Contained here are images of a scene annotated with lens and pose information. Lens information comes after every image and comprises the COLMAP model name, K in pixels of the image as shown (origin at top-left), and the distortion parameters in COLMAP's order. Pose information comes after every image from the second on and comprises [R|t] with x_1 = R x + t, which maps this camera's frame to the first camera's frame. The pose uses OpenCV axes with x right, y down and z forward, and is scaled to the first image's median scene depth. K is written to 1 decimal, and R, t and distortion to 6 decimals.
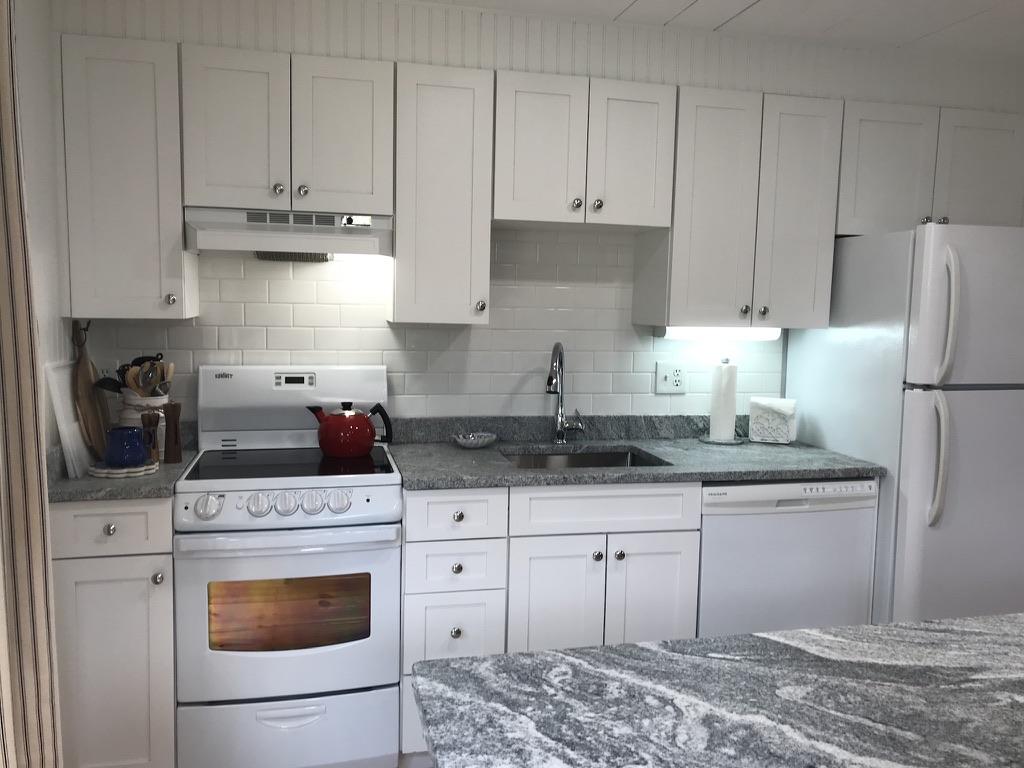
lens RADIAL K [[825.7, 0, 512.0], [0, 825.7, 384.0], [0, 0, 1]] dist [0.084717, -0.168283]
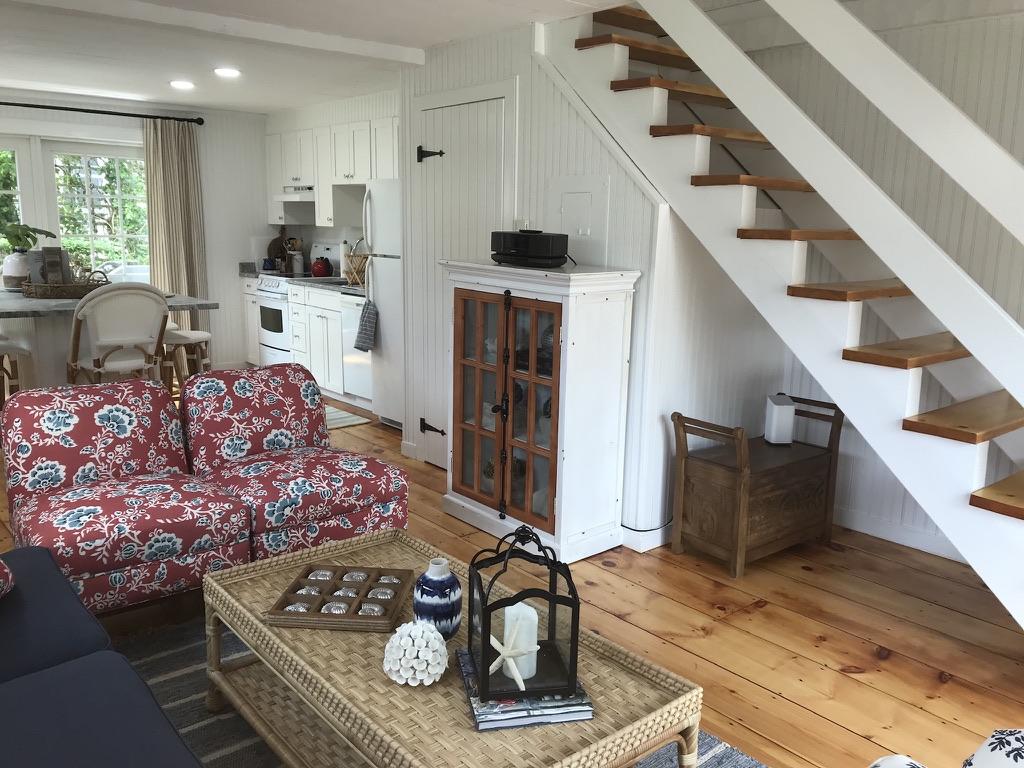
lens RADIAL K [[828.4, 0, 512.0], [0, 828.4, 384.0], [0, 0, 1]] dist [0.053223, -0.083014]
pose [[0.460247, 0.160789, -0.873109, 2.467573], [-0.095226, 0.986730, 0.131516, 0.015793], [0.882669, 0.022613, 0.469451, 0.290225]]
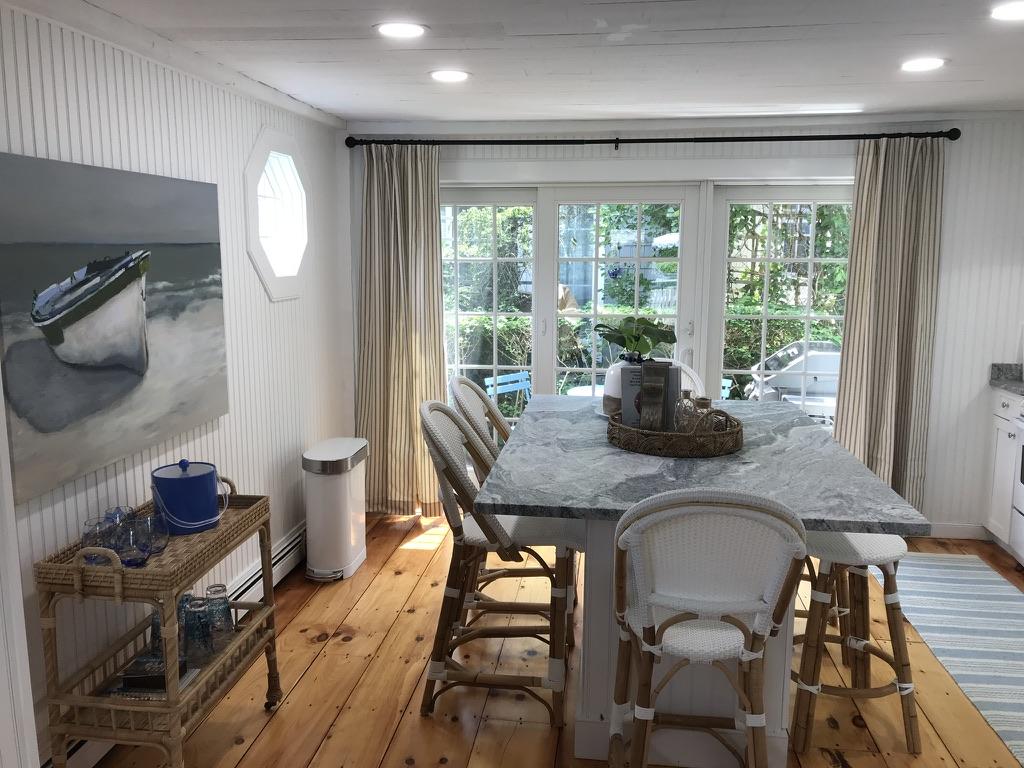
lens RADIAL K [[828.4, 0, 512.0], [0, 828.4, 384.0], [0, 0, 1]] dist [0.053223, -0.083014]
pose [[-0.345136, 0.133638, -0.928990, 1.437503], [-0.092784, 0.980104, 0.175461, -0.094064], [0.933955, 0.146753, -0.325870, 0.438995]]
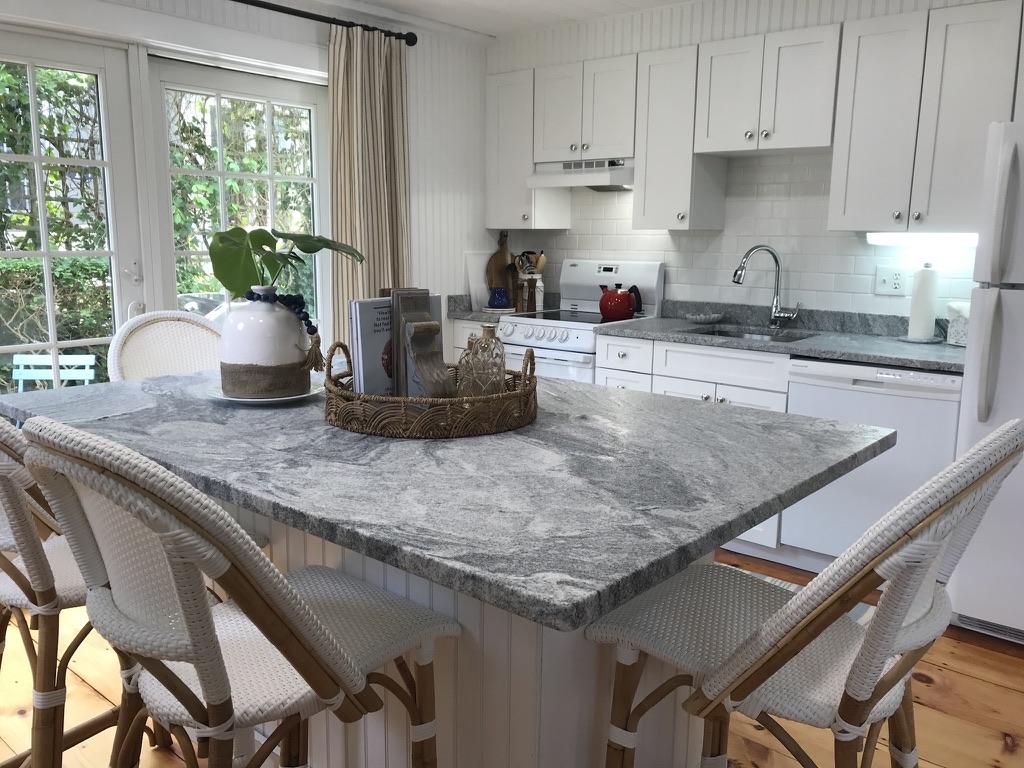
lens RADIAL K [[825.7, 0, 512.0], [0, 825.7, 384.0], [0, 0, 1]] dist [0.084717, -0.168283]
pose [[0.598494, 0.135115, -0.789651, 0.916459], [-0.077556, 0.990817, 0.110755, 0.051867], [0.797364, -0.005044, 0.603477, -0.084885]]
